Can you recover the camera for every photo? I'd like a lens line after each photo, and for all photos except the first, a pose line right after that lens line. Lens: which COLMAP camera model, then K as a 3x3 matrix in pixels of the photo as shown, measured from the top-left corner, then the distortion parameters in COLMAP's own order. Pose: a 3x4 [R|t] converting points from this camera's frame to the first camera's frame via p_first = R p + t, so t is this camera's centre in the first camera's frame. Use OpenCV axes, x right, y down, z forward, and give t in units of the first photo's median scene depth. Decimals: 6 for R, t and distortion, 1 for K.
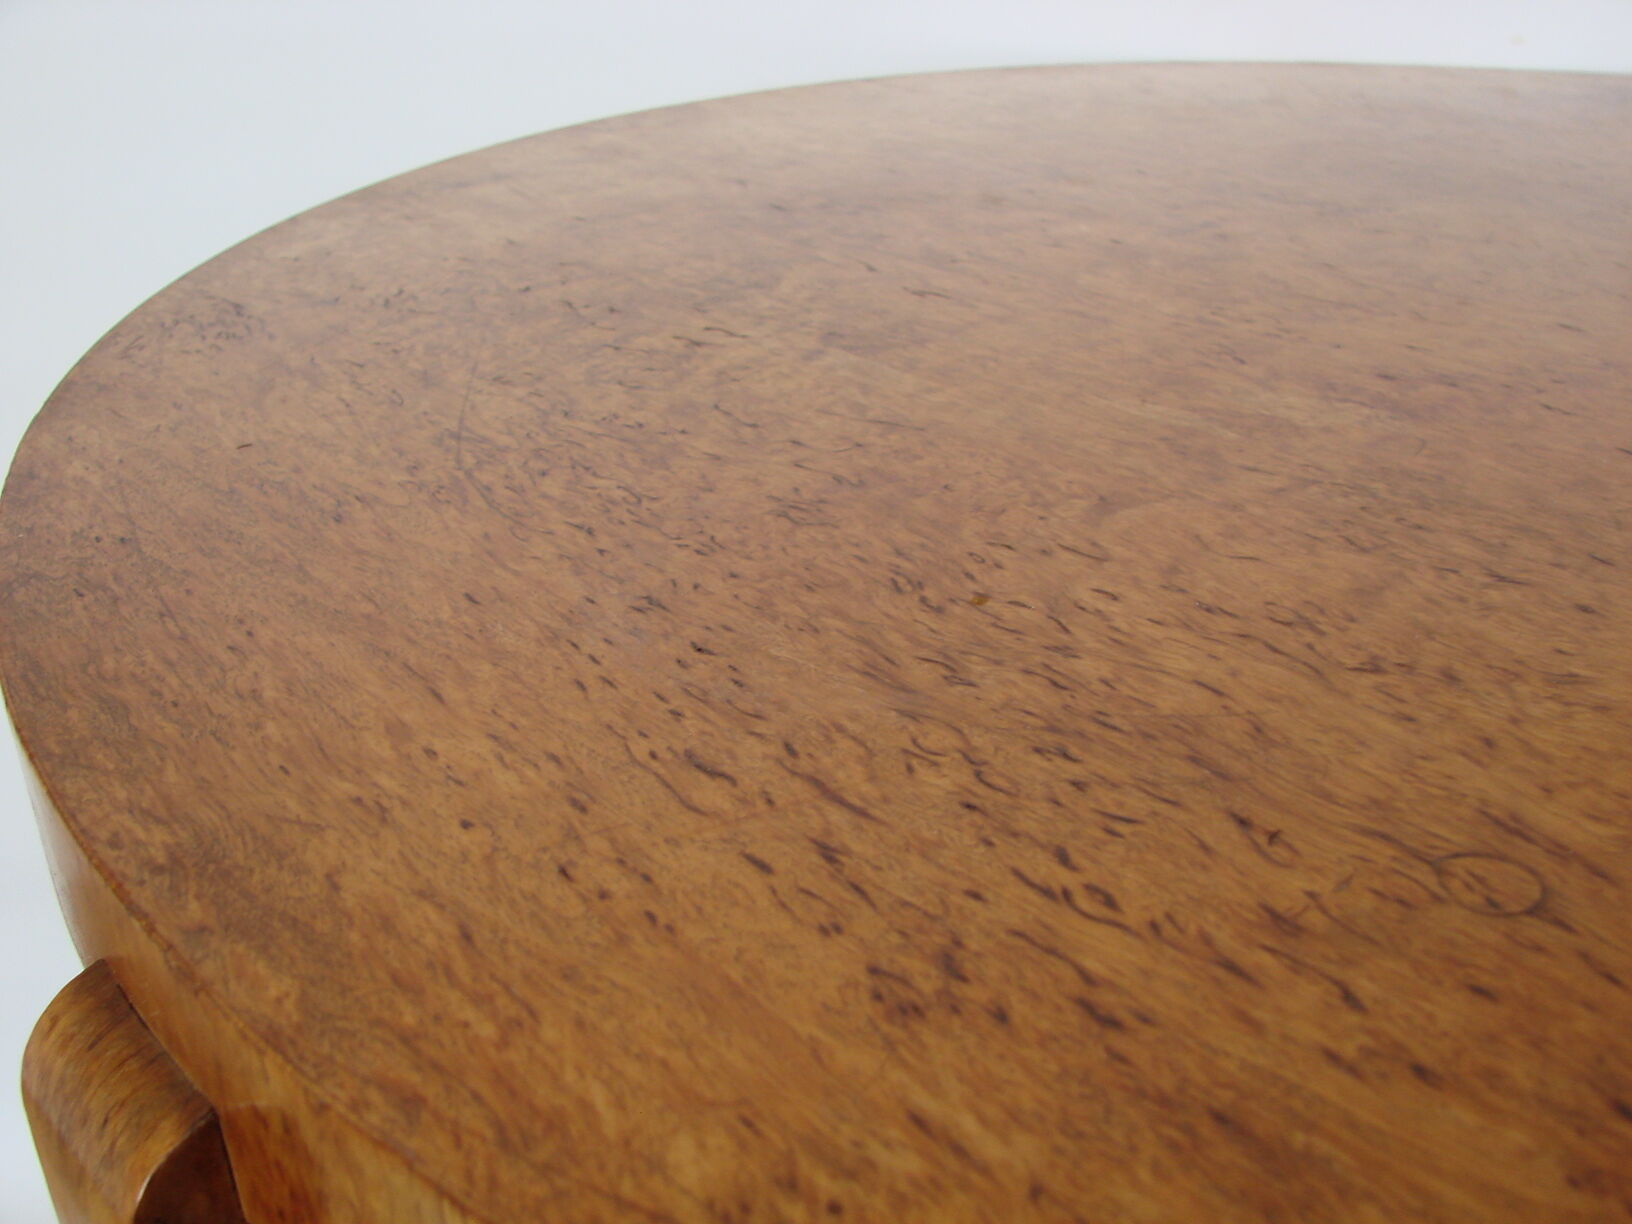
lens RADIAL K [[1733.7, 0, 816.0], [0, 1733.7, 661.6], [0, 0, 1]] dist [-0.161000, 0.000000]
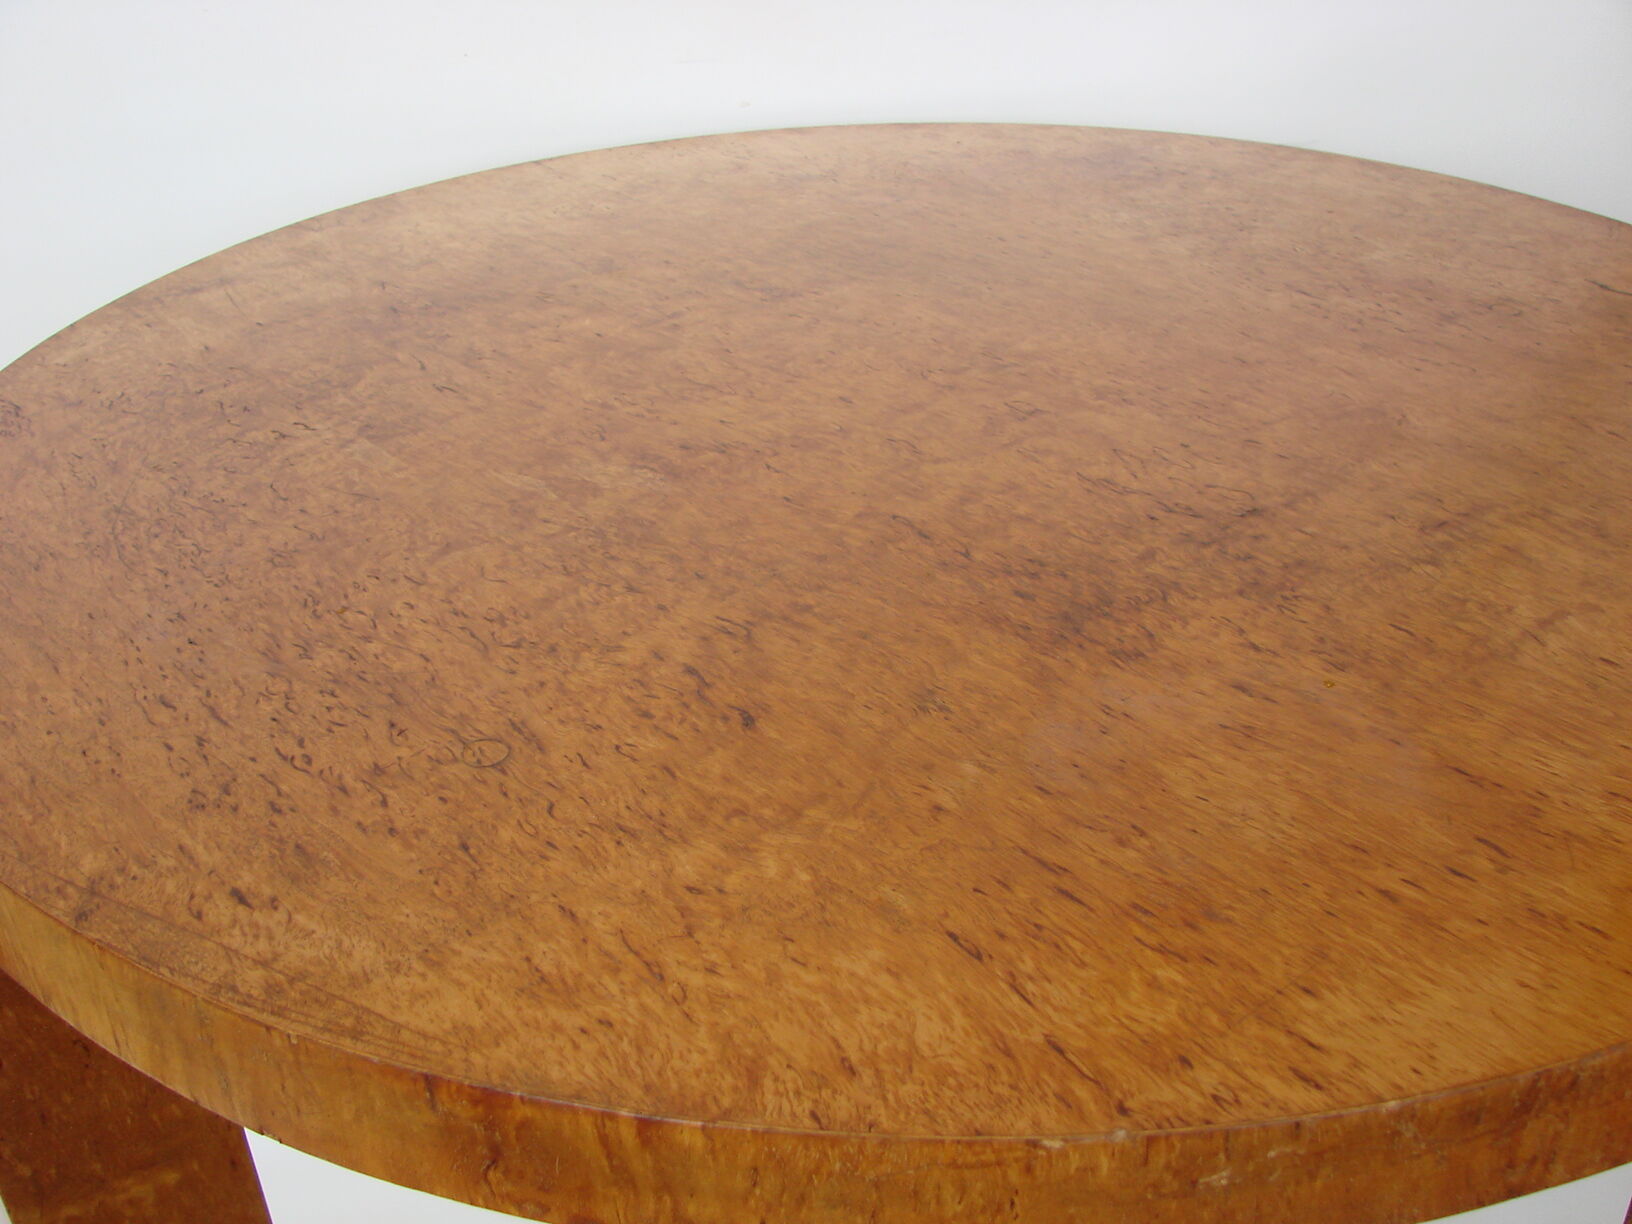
lens RADIAL K [[1733.7, 0, 810.4], [0, 1733.7, 646.1], [0, 0, 1]] dist [-0.161000, 0.000000]
pose [[0.999693, -0.023581, 0.007556, 0.662546], [0.023180, 0.998512, 0.049367, -0.086535], [-0.008709, -0.049177, 0.998752, -0.999193]]
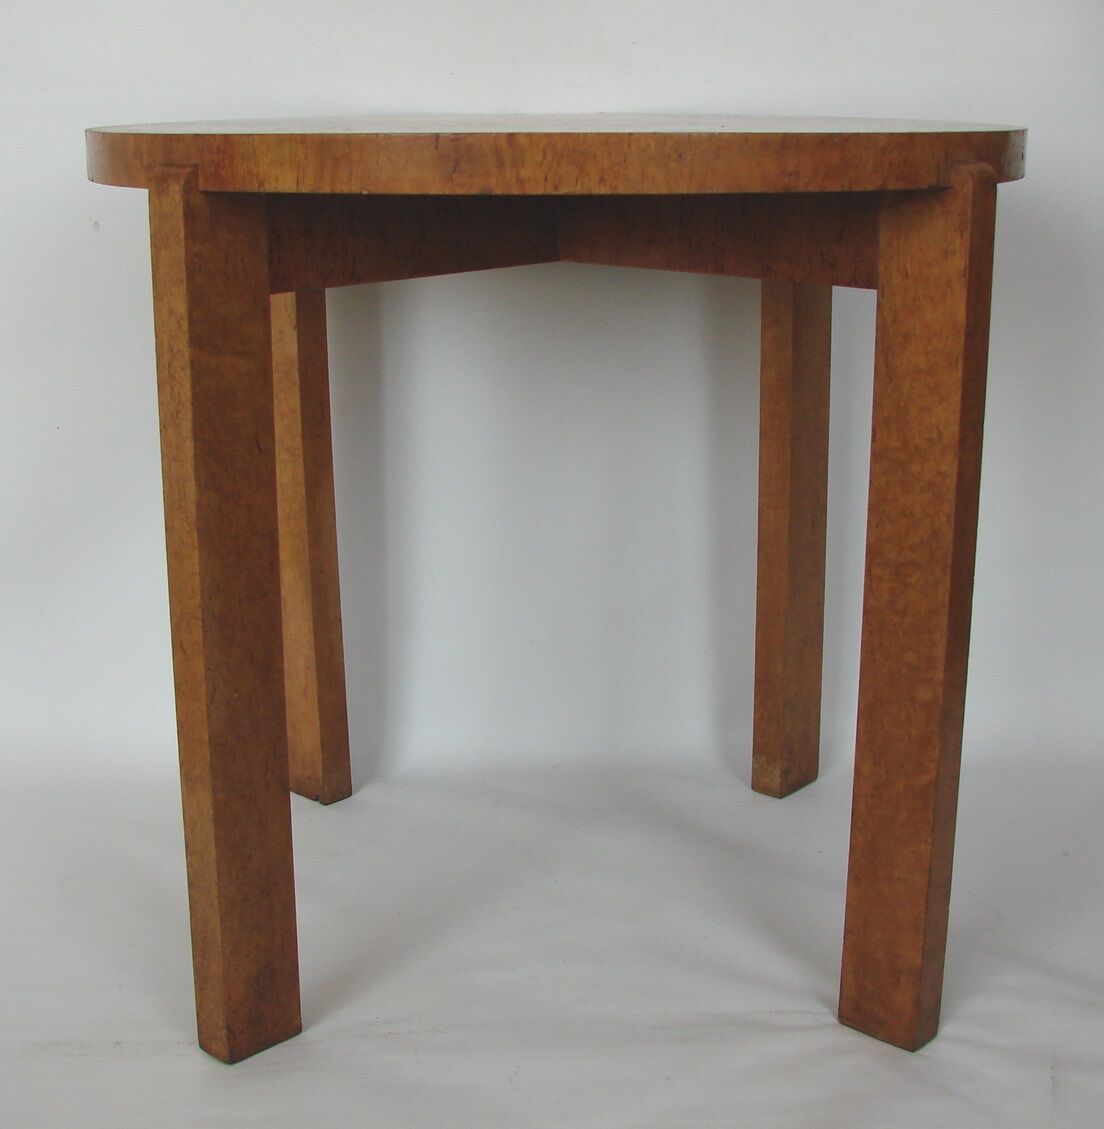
lens RADIAL K [[1691.0, 0, 541.0], [0, 1691.0, 556.8], [0, 0, 1]] dist [-0.162253, 0.000000]
pose [[0.990241, -0.026889, 0.136747, -0.010172], [0.053159, 0.979903, -0.192260, 2.259191], [-0.128829, 0.197653, 0.971770, -3.637324]]
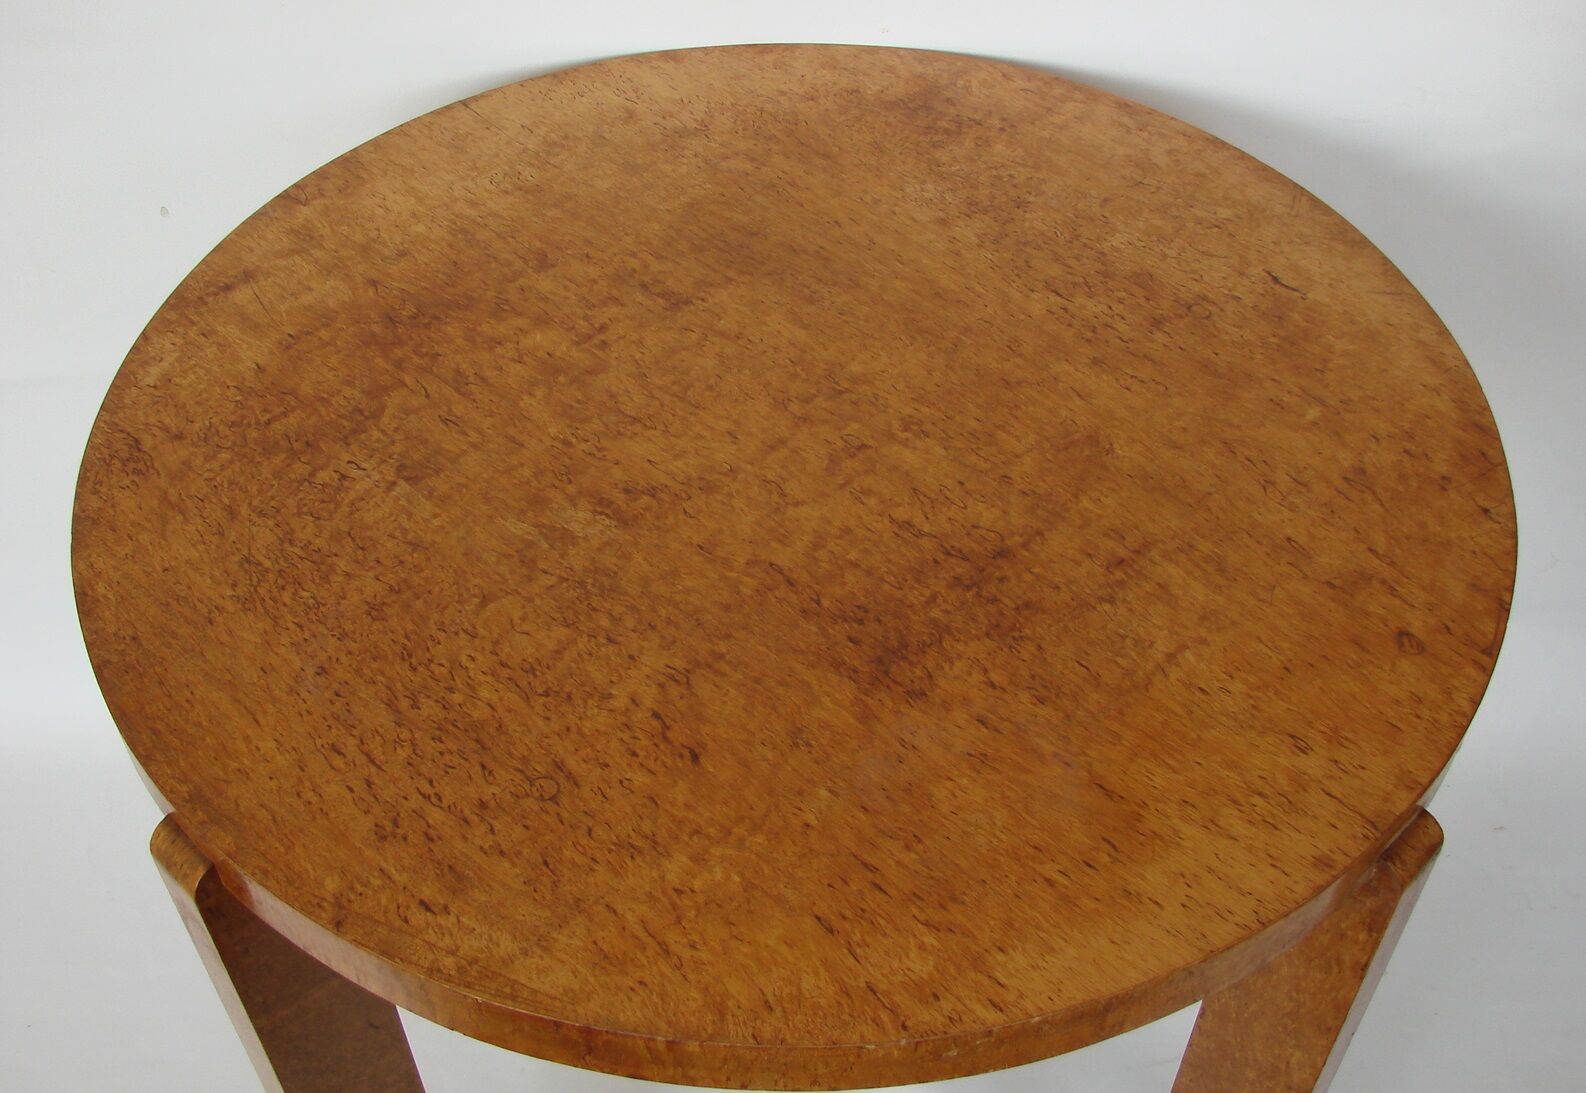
lens RADIAL K [[1728.6, 0, 791.7], [0, 1728.6, 489.7], [0, 0, 1]] dist [-0.165324, 0.000000]
pose [[0.994879, -0.059838, 0.081455, 0.556732], [0.035583, 0.961678, 0.271864, -1.248498], [-0.094601, -0.267573, 0.958882, -2.071075]]
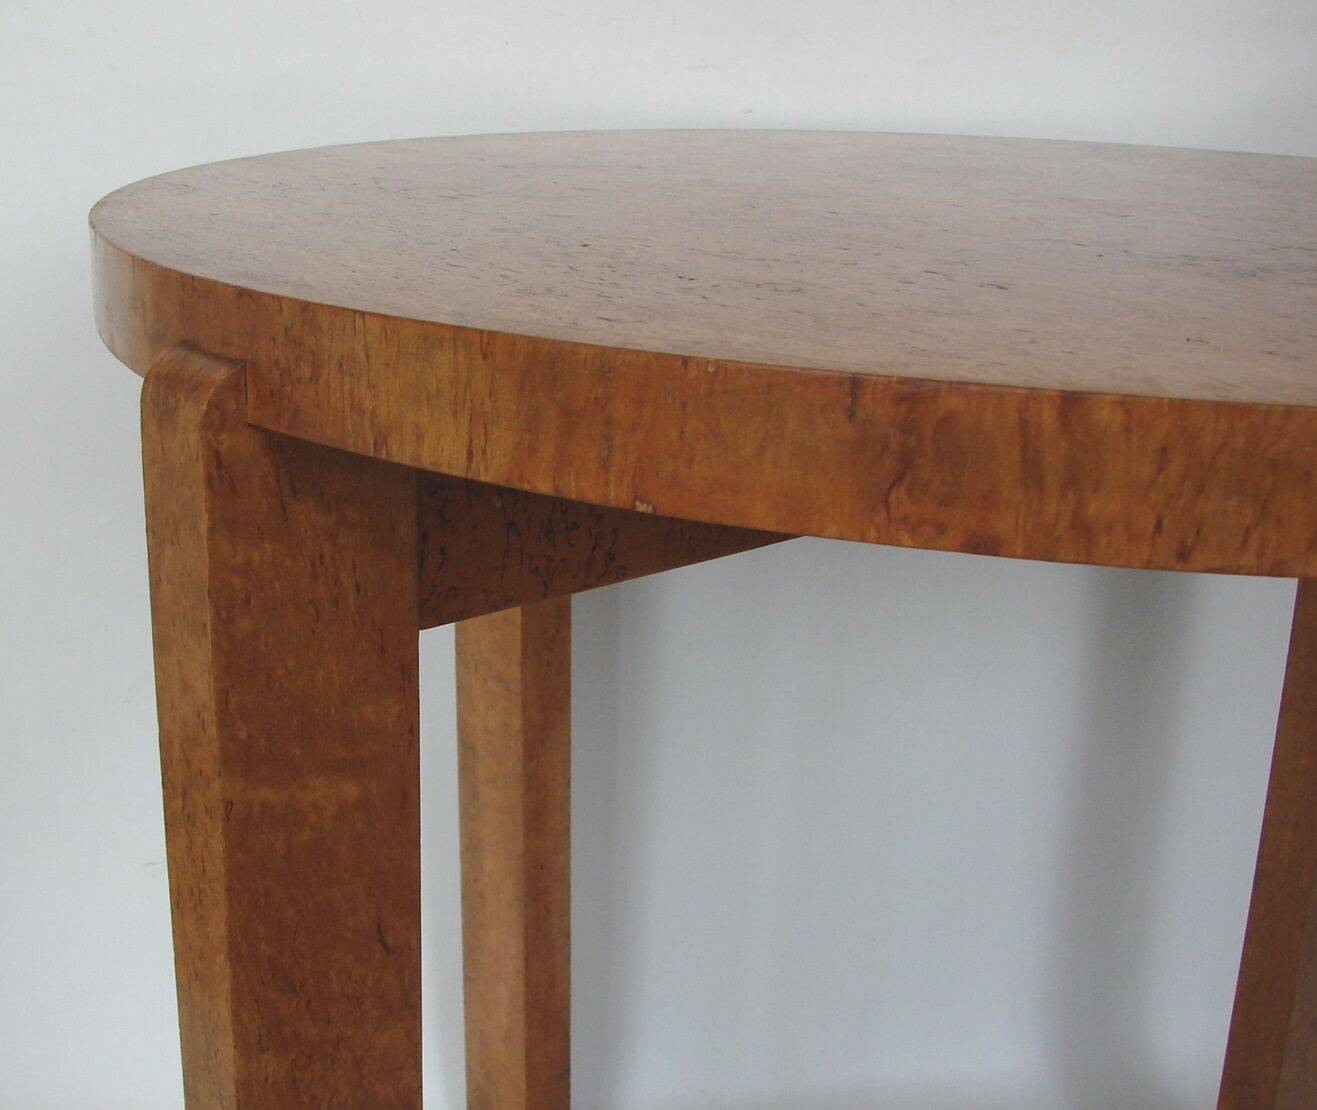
lens RADIAL K [[1752.5, 0, 556.6], [0, 1752.5, 560.9], [0, 0, 1]] dist [-0.156102, 0.000000]
pose [[0.999443, 0.032707, -0.006653, 0.089534], [-0.033345, 0.987082, -0.156709, 0.757992], [0.001441, 0.156843, 0.987622, -1.143516]]
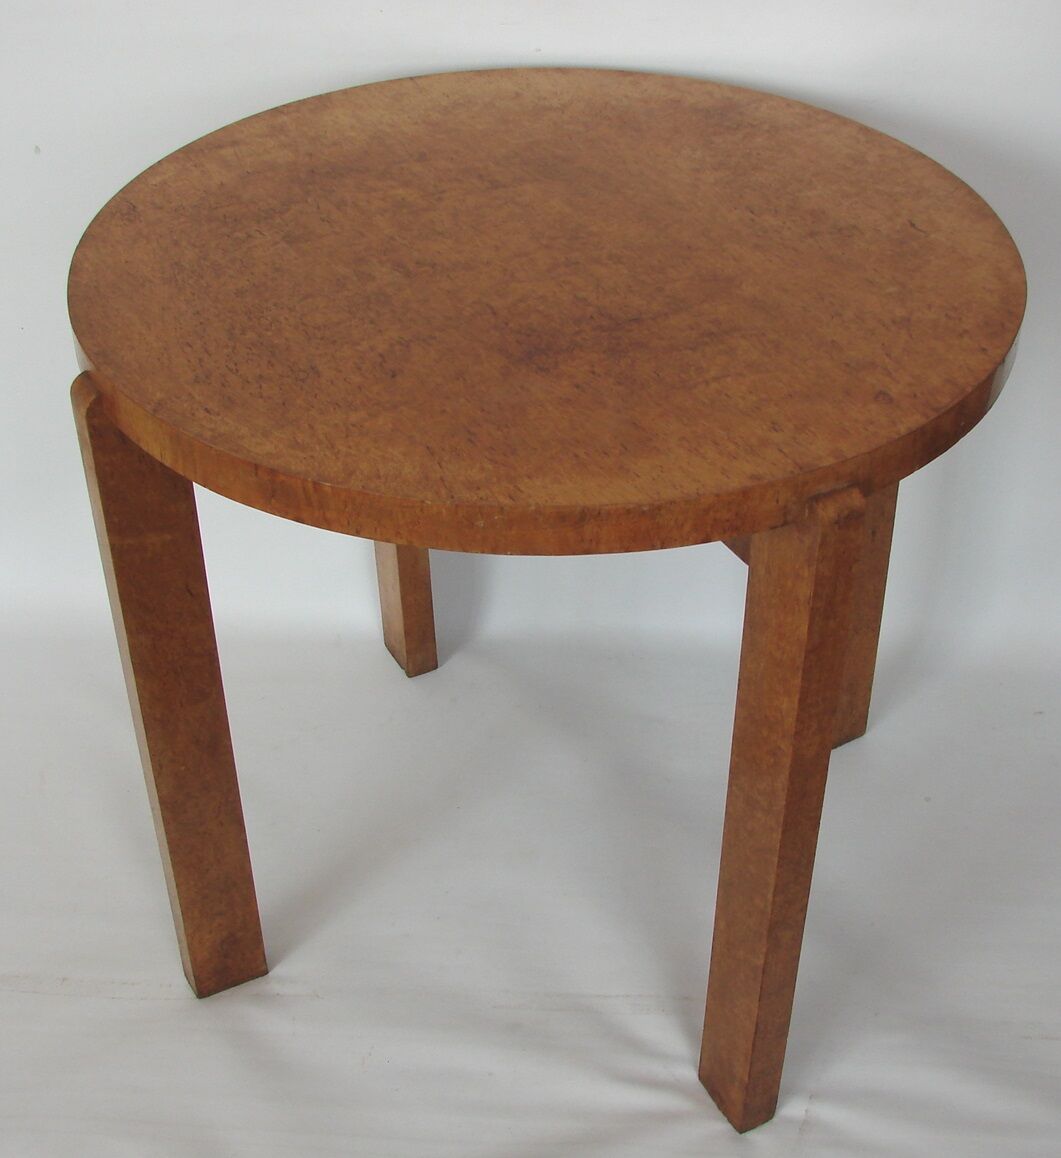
lens RADIAL K [[1674.3, 0, 544.6], [0, 1674.3, 586.3], [0, 0, 1]] dist [-0.158166, 0.000000]
pose [[0.985556, 0.115303, -0.124032, 1.731750], [-0.091965, 0.979408, 0.179726, -0.232621], [0.142201, -0.165723, 0.975866, -3.999097]]
